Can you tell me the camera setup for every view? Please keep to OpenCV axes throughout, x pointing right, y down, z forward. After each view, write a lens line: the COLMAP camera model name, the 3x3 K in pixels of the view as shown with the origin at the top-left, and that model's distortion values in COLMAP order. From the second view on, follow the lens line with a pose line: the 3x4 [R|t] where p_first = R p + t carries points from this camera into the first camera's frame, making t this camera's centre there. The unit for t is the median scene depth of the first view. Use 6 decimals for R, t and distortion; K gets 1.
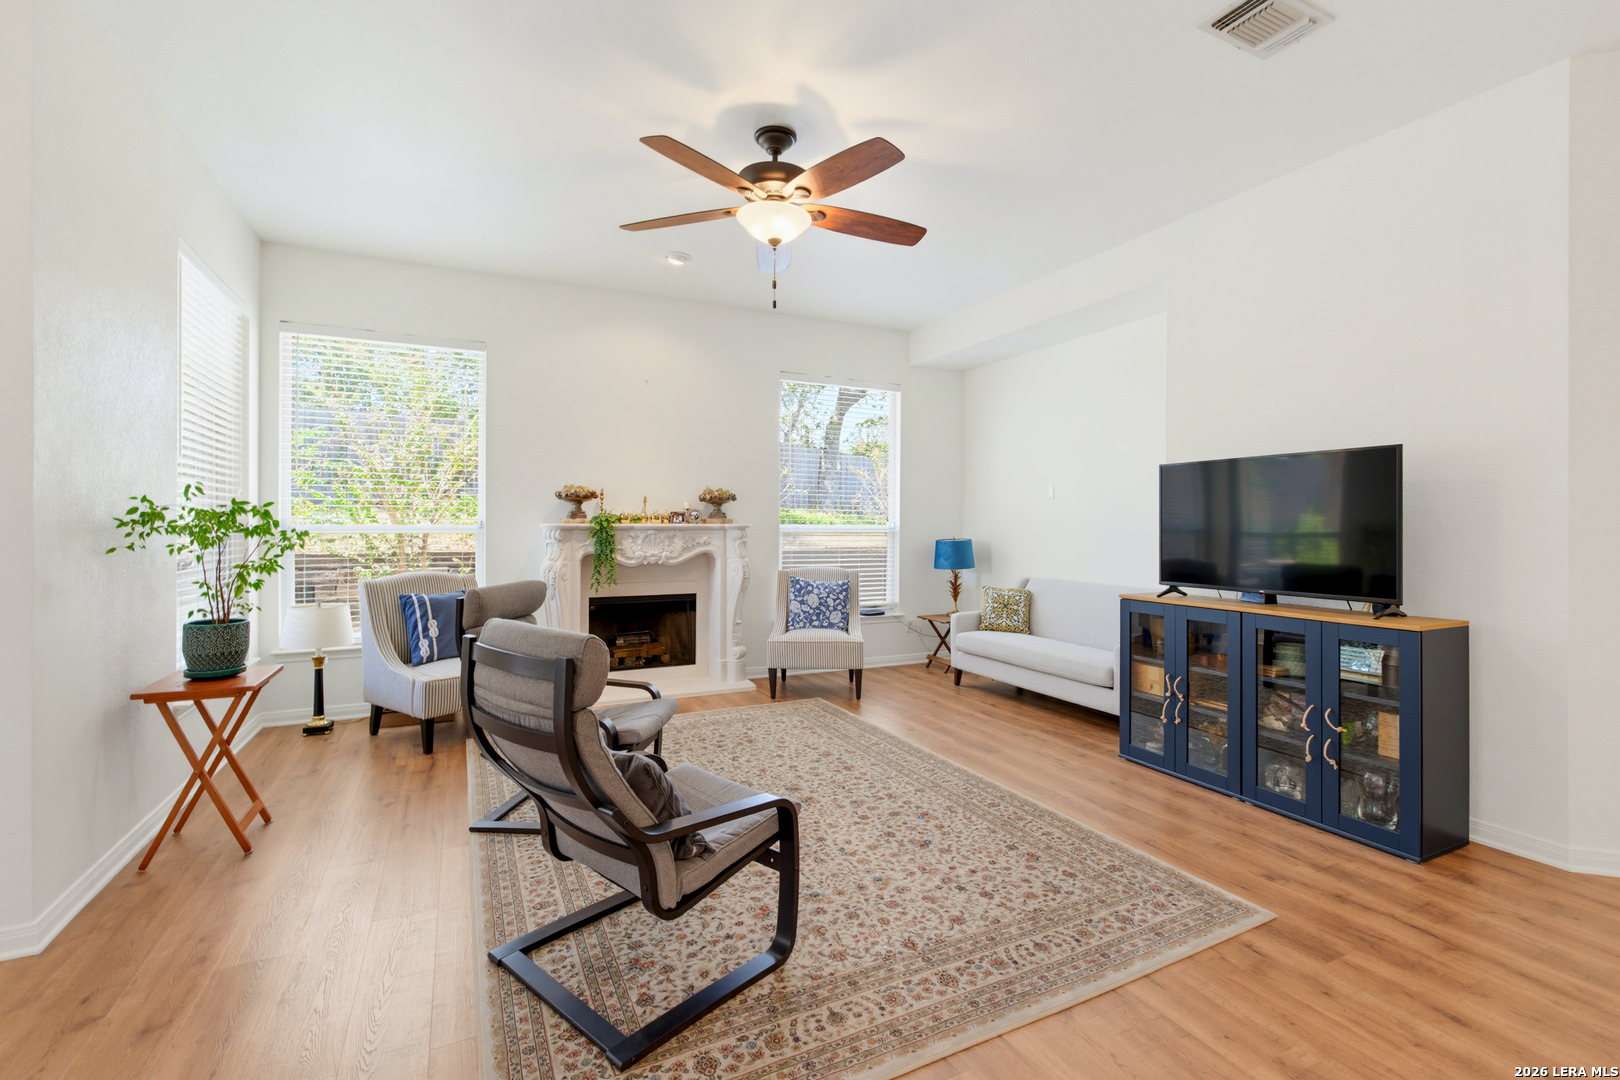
lens RADIAL K [[713.5, 0, 814.6], [0, 713.5, 522.6], [0, 0, 1]] dist [0.001234, -0.000608]
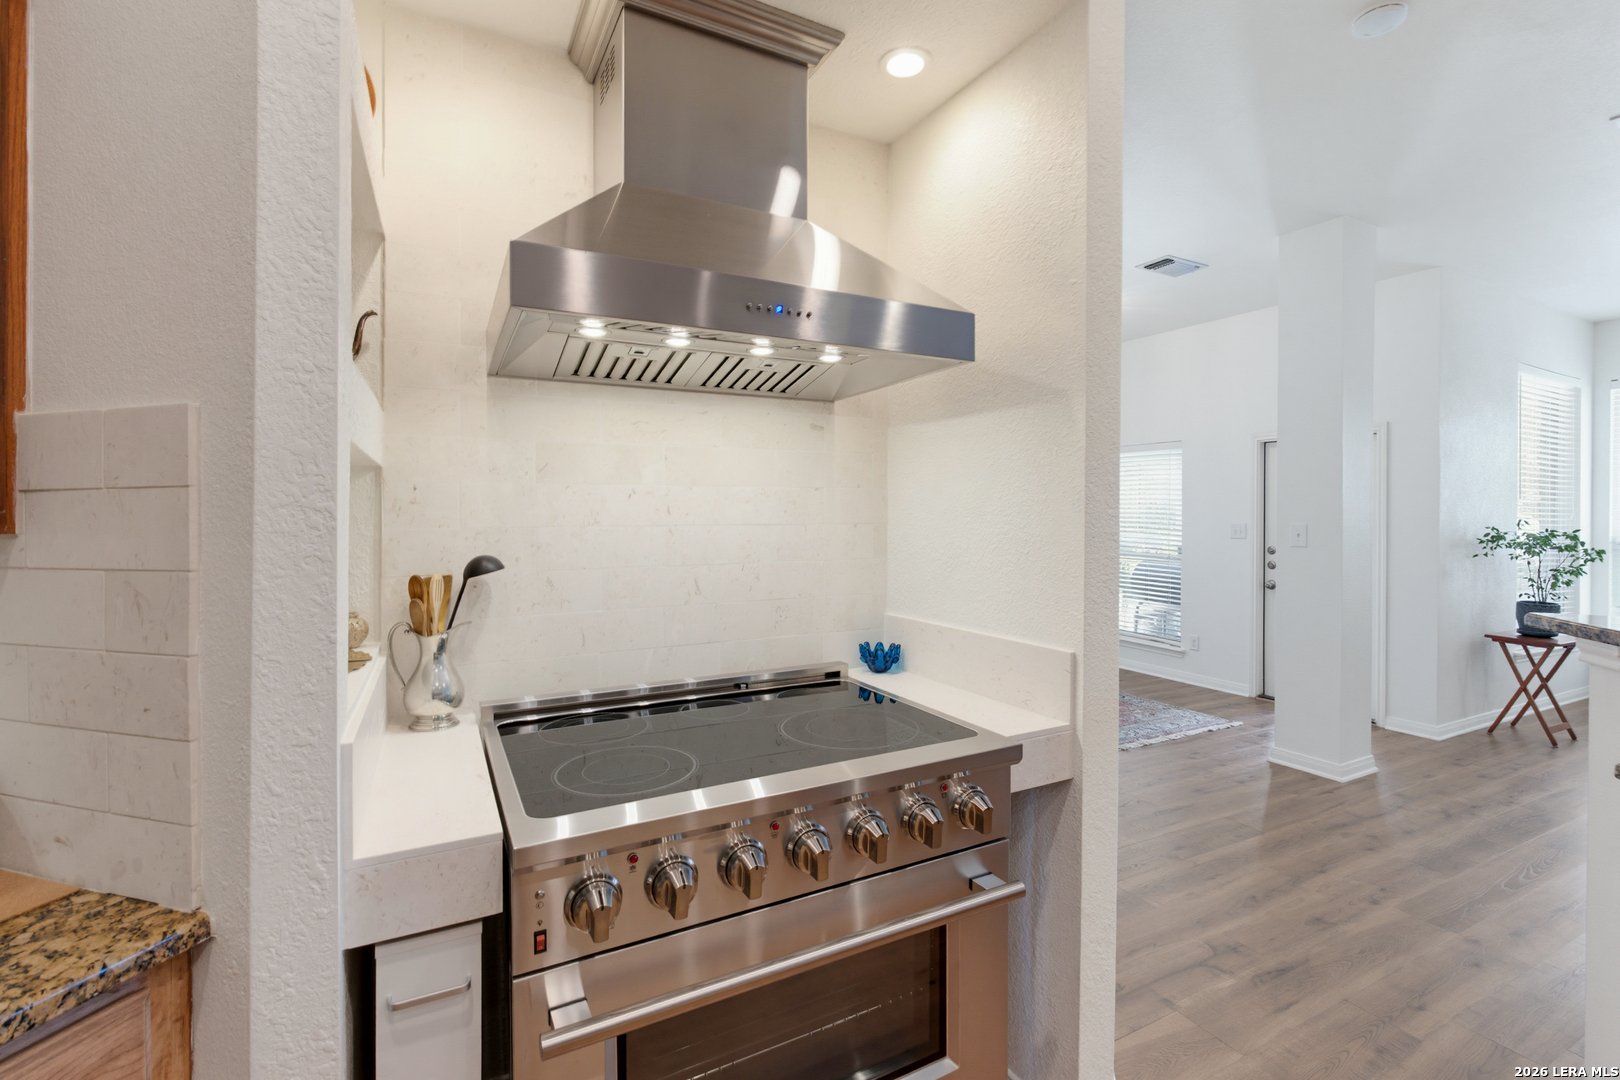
lens RADIAL K [[713.5, 0, 810.1], [0, 713.5, 512.2], [0, 0, 1]] dist [0.001234, -0.000608]
pose [[0.027382, -0.005225, -0.999611, 0.727772], [-0.015464, 0.999864, -0.005650, -0.032510], [0.999505, 0.015613, 0.027298, -0.691401]]
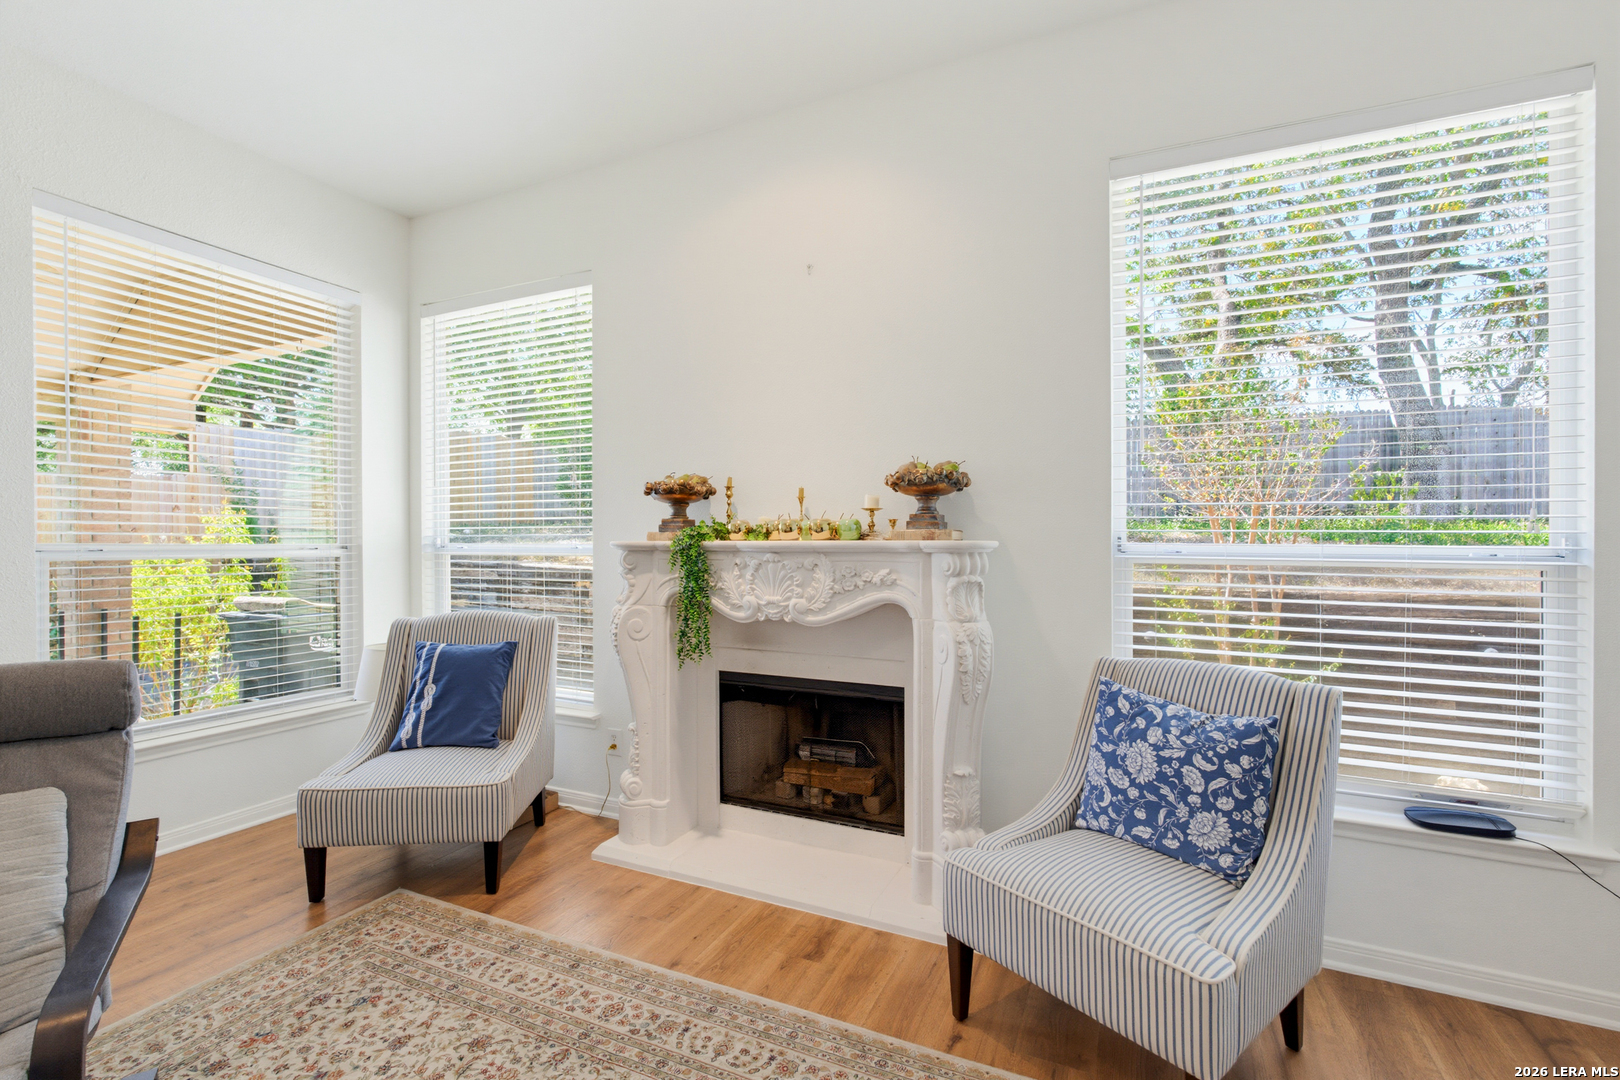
lens RADIAL K [[713.5, 0, 808.2], [0, 713.5, 534.4], [0, 0, 1]] dist [0.001234, -0.000608]
pose [[0.631820, -0.010310, -0.775046, 0.290303], [0.002322, 0.999932, -0.011409, 0.005087], [0.775111, 0.005409, 0.631802, 1.157085]]
